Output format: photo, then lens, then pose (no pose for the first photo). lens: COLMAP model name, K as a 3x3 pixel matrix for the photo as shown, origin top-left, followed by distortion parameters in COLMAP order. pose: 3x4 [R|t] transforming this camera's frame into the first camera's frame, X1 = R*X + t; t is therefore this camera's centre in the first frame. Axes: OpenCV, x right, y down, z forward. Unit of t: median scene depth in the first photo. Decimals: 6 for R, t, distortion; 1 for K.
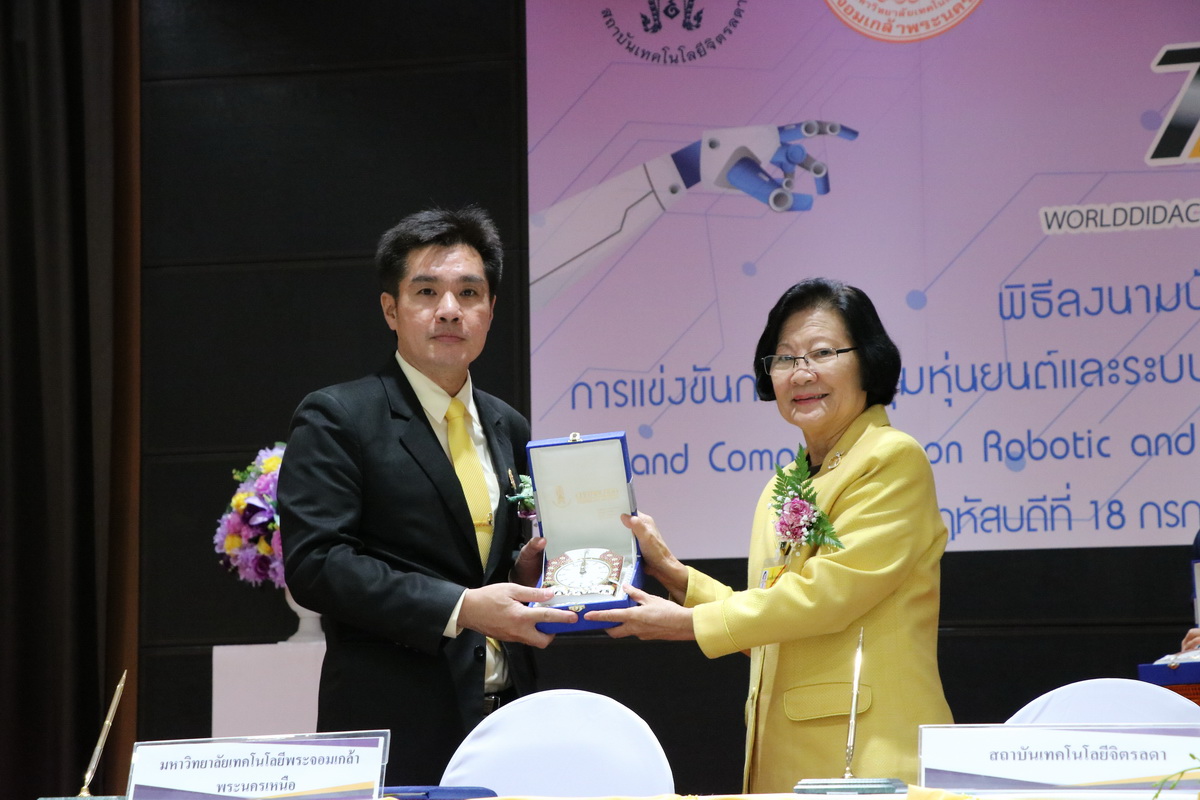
lens RADIAL K [[3037.3, 0, 596.6], [0, 3037.3, 409.2], [0, 0, 1]] dist [0.433443, 0.000000]
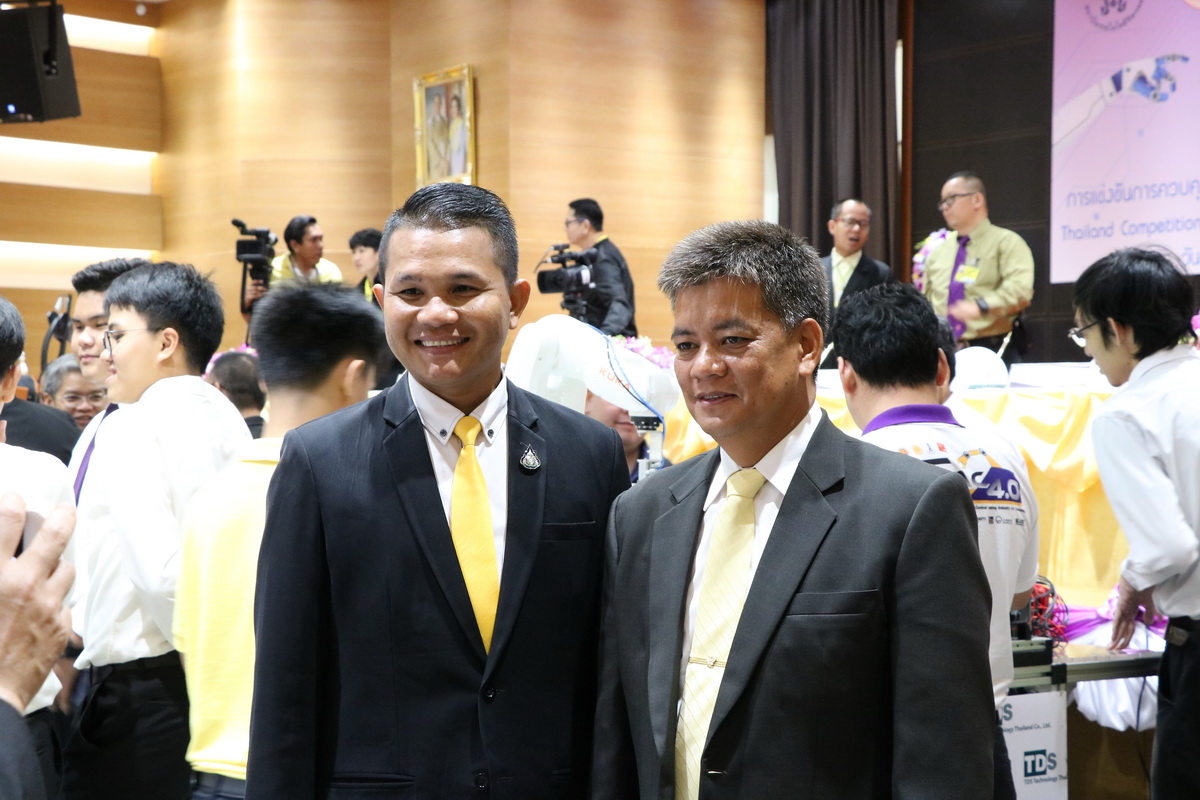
lens RADIAL K [[2063.2, 0, 559.1], [0, 2063.2, 428.4], [0, 0, 1]] dist [0.156295, 0.000000]
pose [[0.745334, 0.024711, -0.666234, 0.685497], [0.072510, 0.990380, 0.117852, -0.043286], [0.662737, -0.136147, 0.736372, -0.294414]]
